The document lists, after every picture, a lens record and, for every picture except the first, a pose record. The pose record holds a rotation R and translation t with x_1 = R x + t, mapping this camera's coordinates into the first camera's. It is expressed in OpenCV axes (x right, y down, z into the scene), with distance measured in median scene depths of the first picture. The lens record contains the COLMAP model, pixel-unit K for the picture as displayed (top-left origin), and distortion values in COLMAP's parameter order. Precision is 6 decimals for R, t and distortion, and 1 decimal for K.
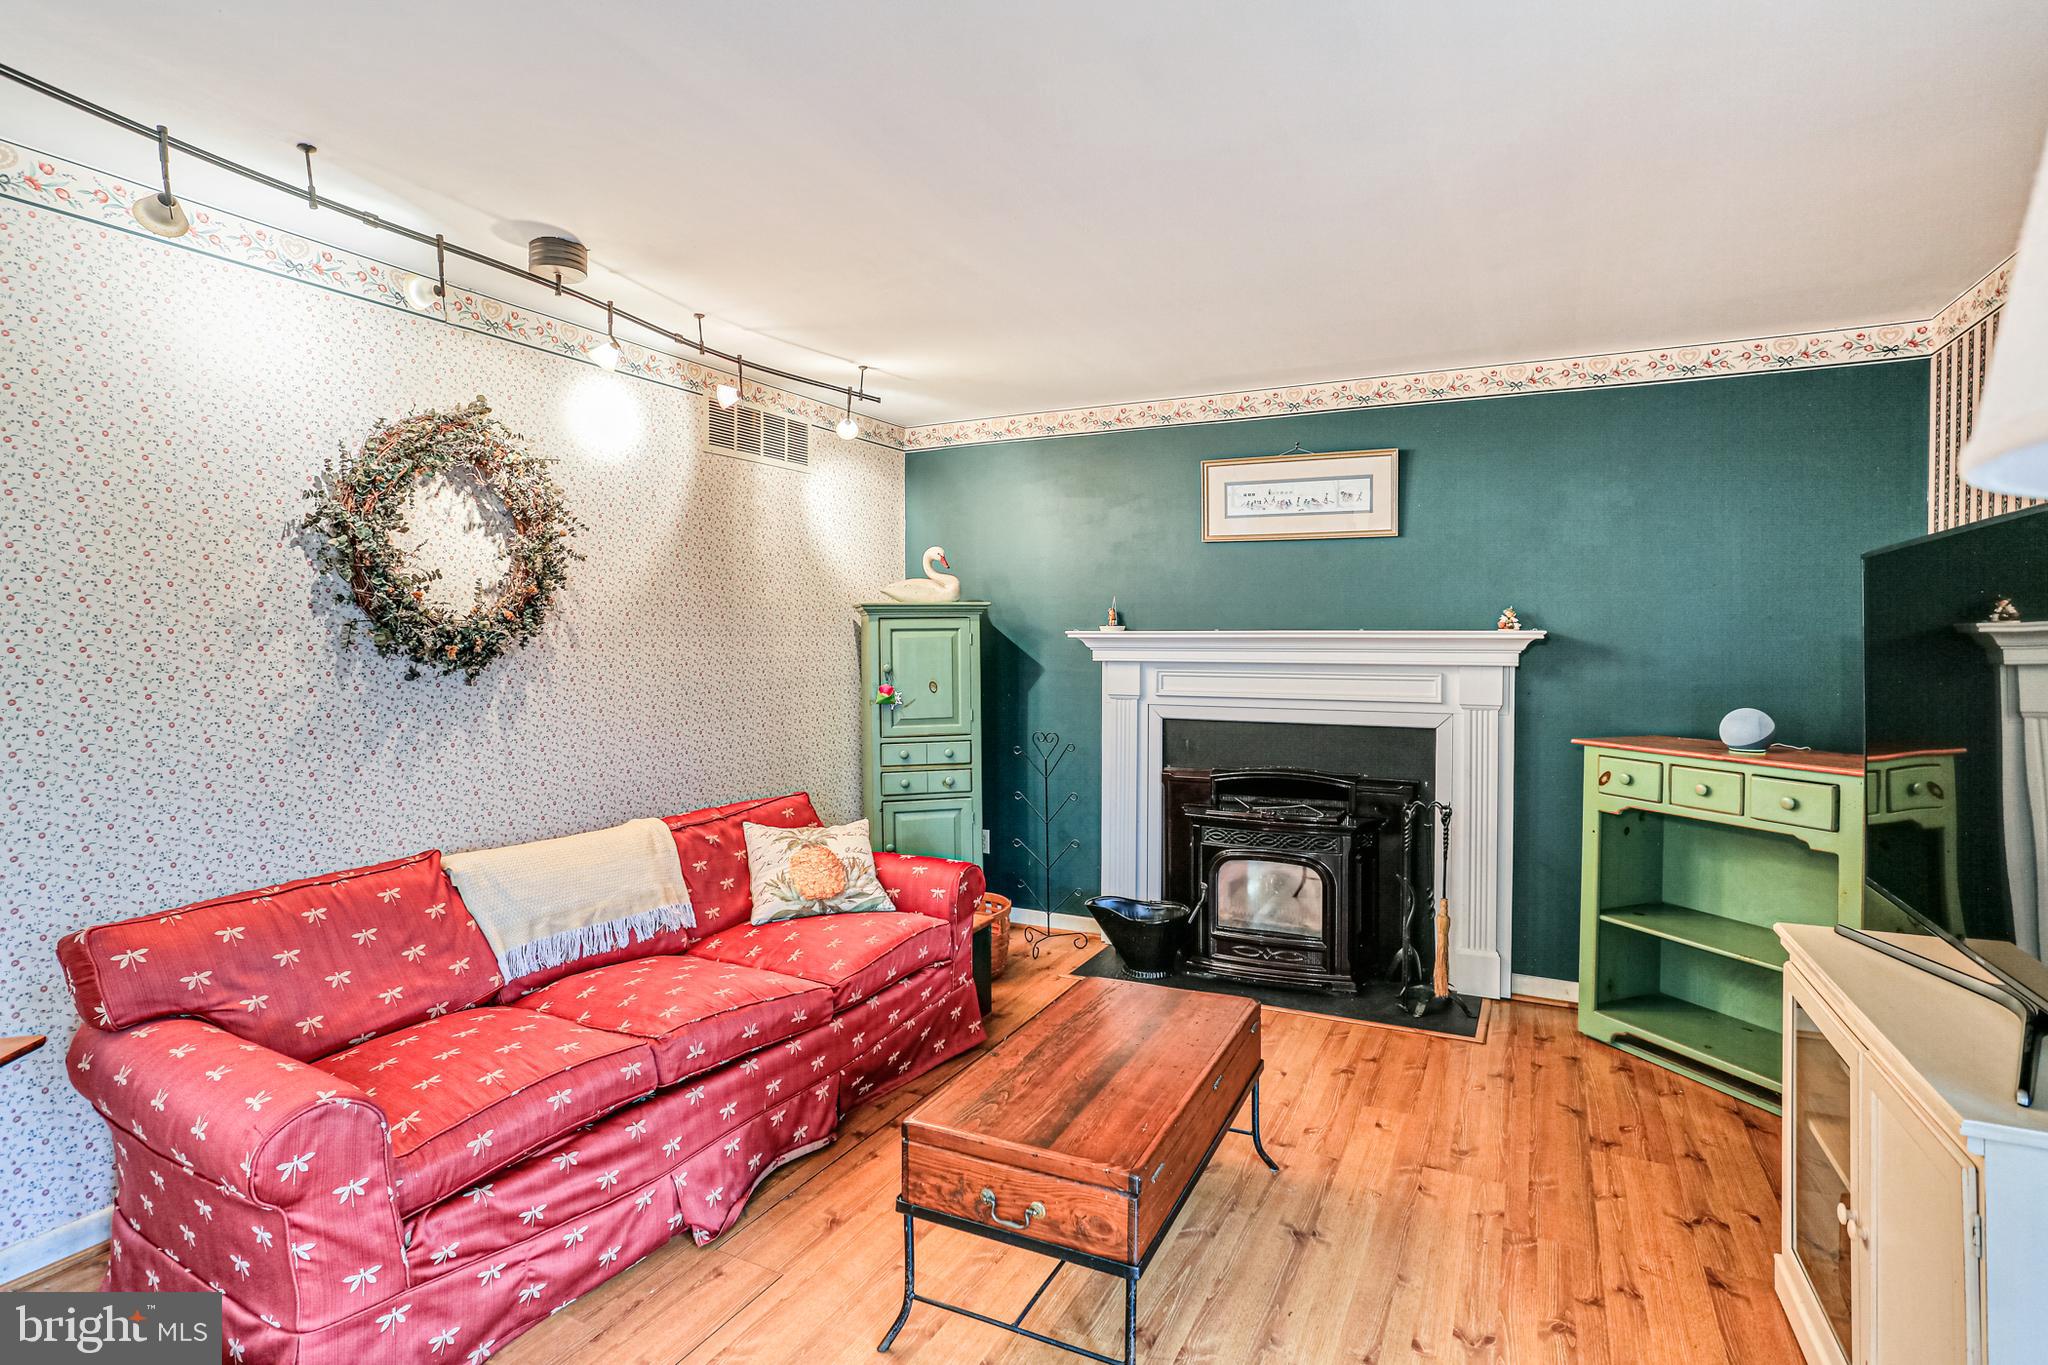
lens RADIAL K [[1002.7, 0, 1009.3], [0, 1002.7, 657.2], [0, 0, 1]] dist [-0.038950, 0.008148]
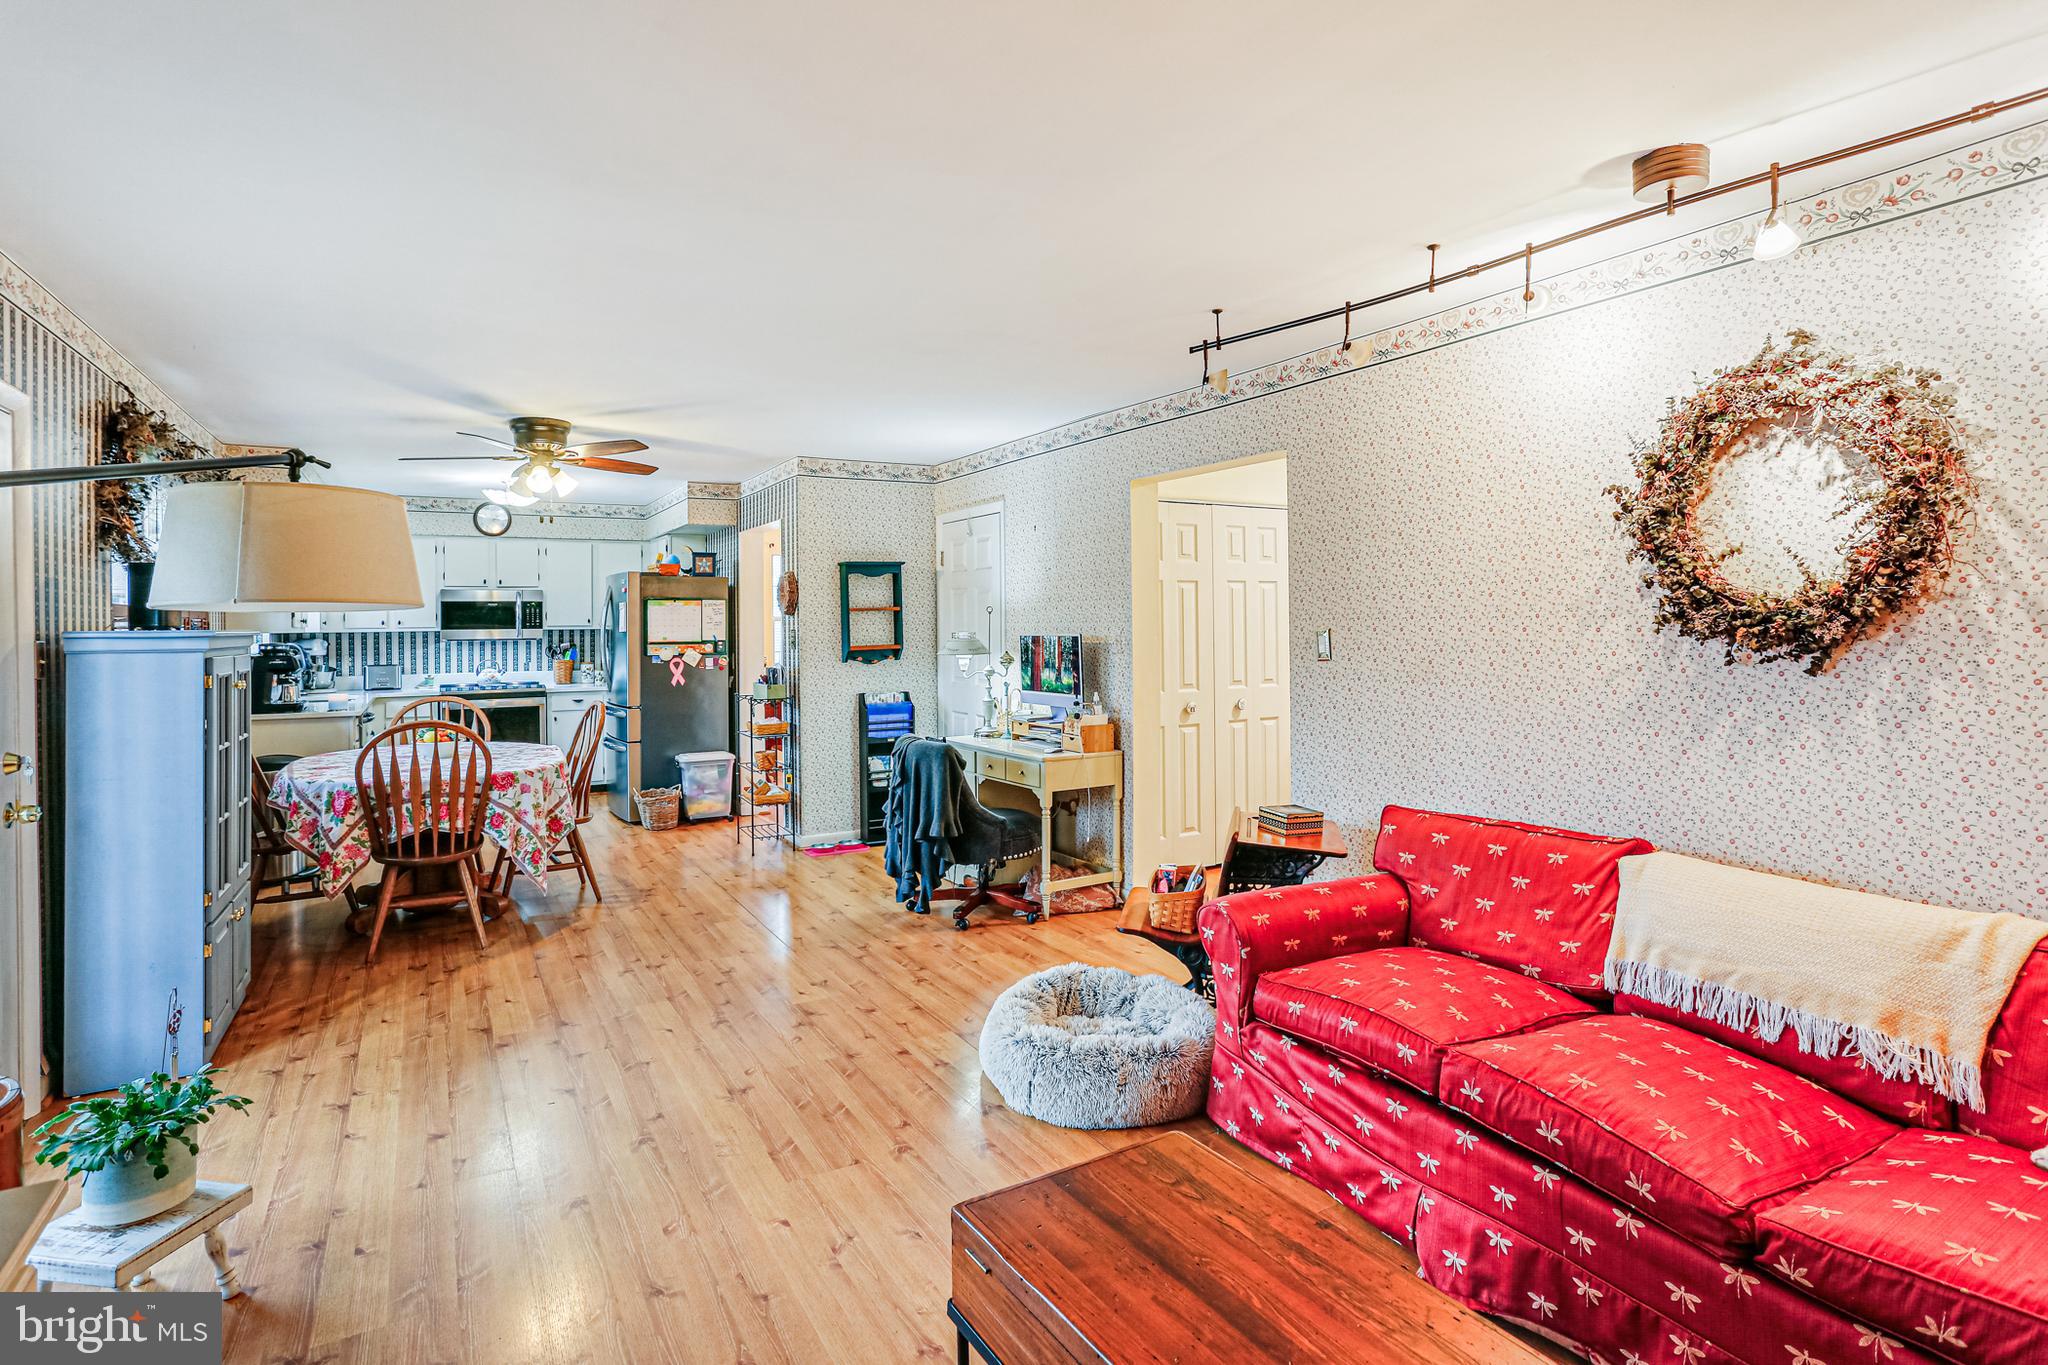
lens RADIAL K [[1002.7, 0, 991.4], [0, 1002.7, 620.5], [0, 0, 1]] dist [-0.038950, 0.008148]
pose [[-0.541629, -0.001839, -0.840616, 0.589250], [-0.008169, 0.999962, 0.003076, -0.017235], [0.840578, 0.008533, -0.541623, 1.012808]]
